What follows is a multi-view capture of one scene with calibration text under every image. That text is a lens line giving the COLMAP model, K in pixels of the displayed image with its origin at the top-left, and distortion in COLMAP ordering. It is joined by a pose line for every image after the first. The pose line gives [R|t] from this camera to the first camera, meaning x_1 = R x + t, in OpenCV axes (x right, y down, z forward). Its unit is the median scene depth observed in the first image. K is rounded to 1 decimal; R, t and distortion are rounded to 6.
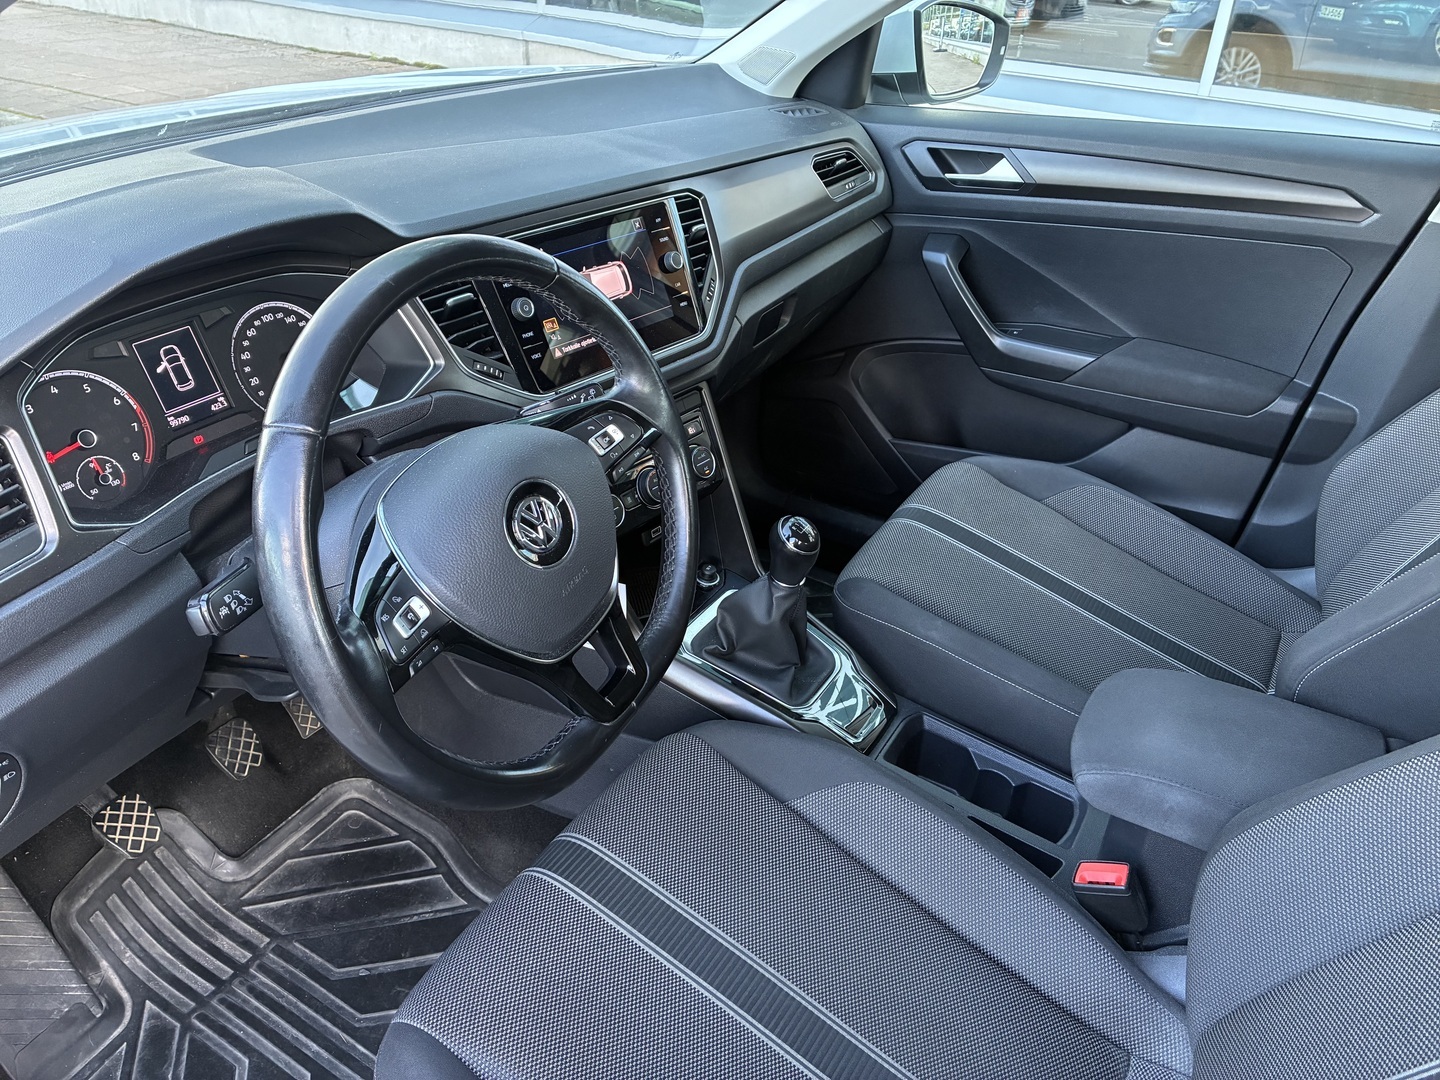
lens RADIAL K [[1086.2, 0, 720.0], [0, 1086.2, 540.0], [0, 0, 1]] dist [0.000648, -0.002614]
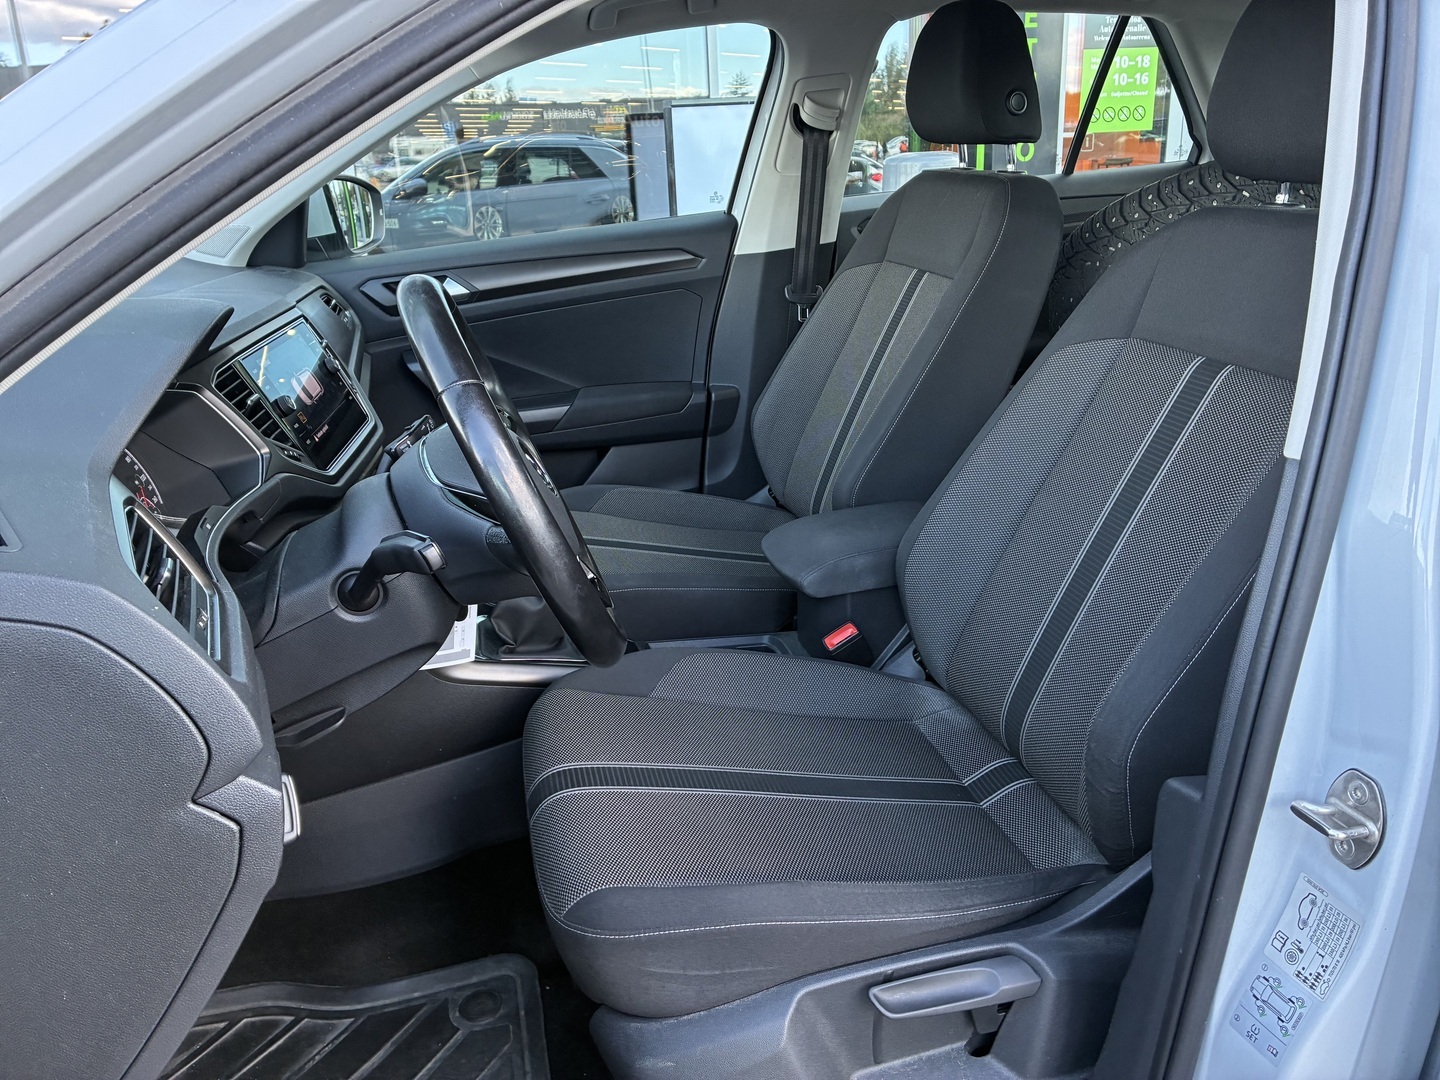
lens RADIAL K [[1086.2, 0, 720.0], [0, 1086.2, 540.0], [0, 0, 1]] dist [0.000648, -0.002614]
pose [[0.702439, -0.313816, 0.638826, -0.463127], [0.428030, 0.903364, -0.026885, 0.103764], [-0.568656, 0.292322, 0.768881, -0.070910]]
